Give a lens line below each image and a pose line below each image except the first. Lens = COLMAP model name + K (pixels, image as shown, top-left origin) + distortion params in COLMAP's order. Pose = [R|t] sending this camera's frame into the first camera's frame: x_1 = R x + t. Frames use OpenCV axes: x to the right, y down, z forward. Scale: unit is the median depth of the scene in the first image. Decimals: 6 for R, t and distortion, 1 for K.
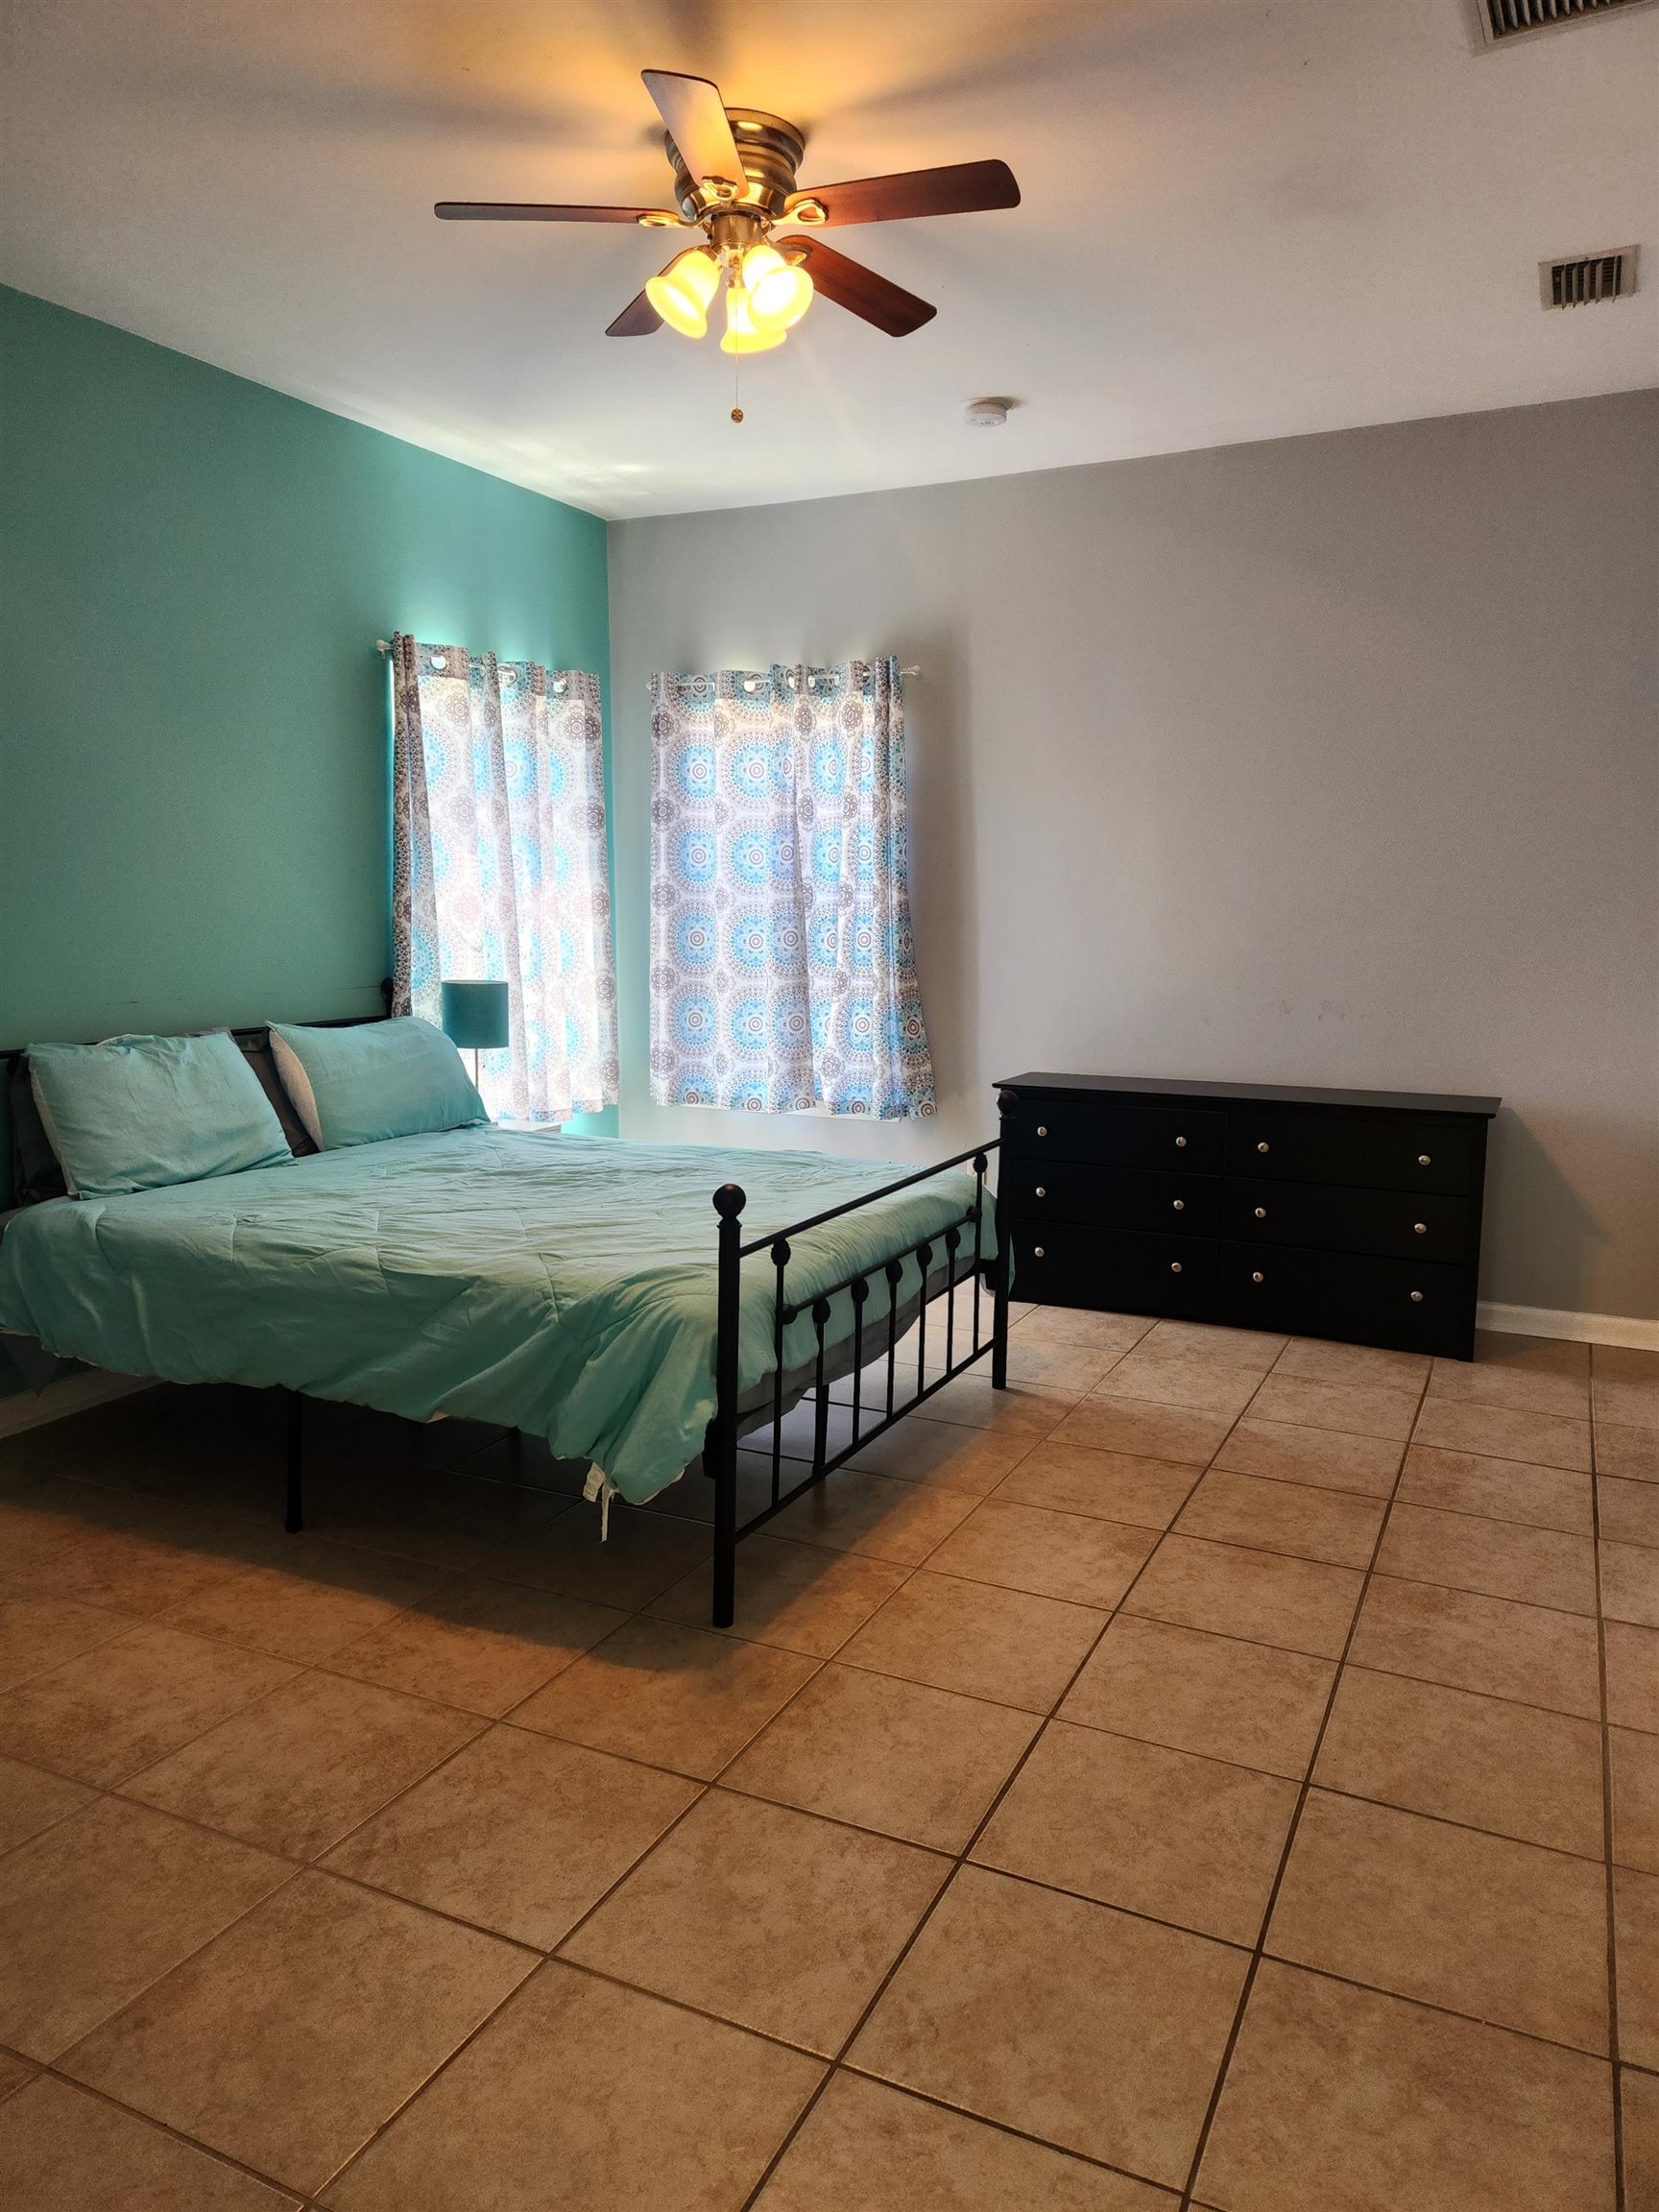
lens RADIAL K [[1482.3, 0, 825.5], [0, 1482.3, 1123.1], [0, 0, 1]] dist [0.076663, -0.064969]
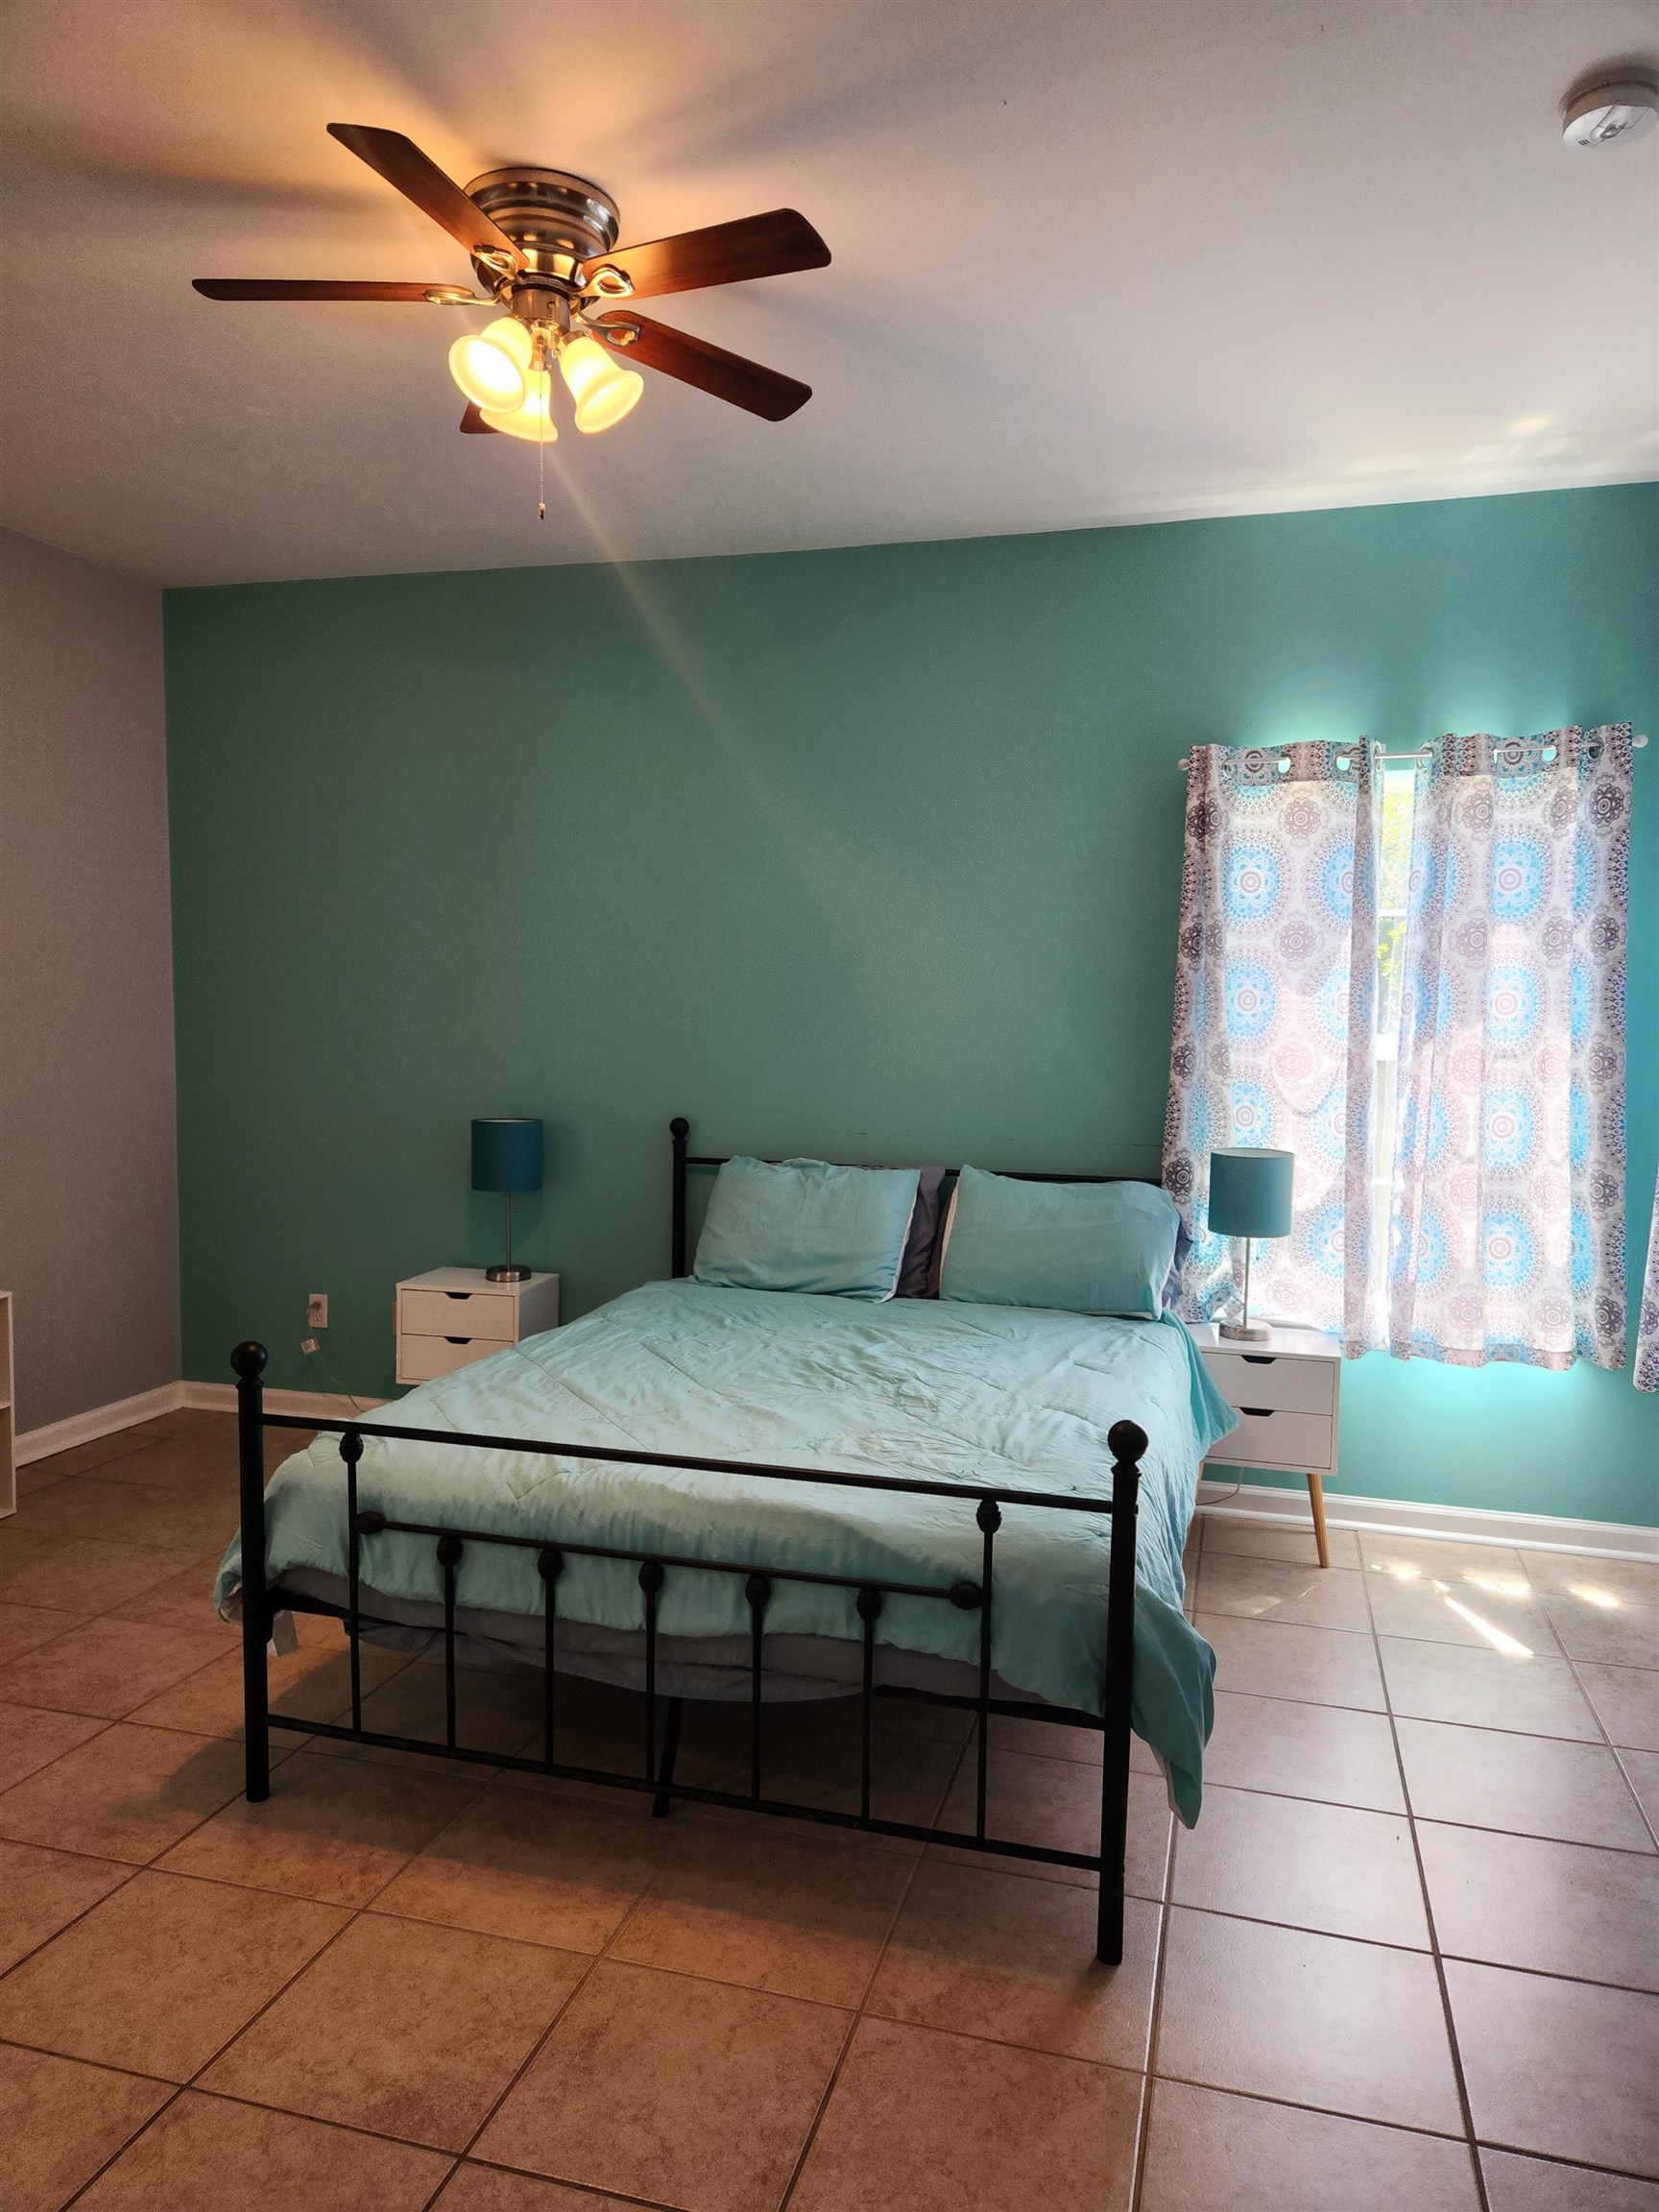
lens RADIAL K [[1482.3, 0, 825.5], [0, 1482.3, 1123.1], [0, 0, 1]] dist [0.076663, -0.064969]
pose [[0.171666, 0.081634, -0.981767, 0.700795], [-0.156231, 0.986206, 0.054685, -0.159494], [0.972688, 0.143994, 0.182052, 0.845603]]
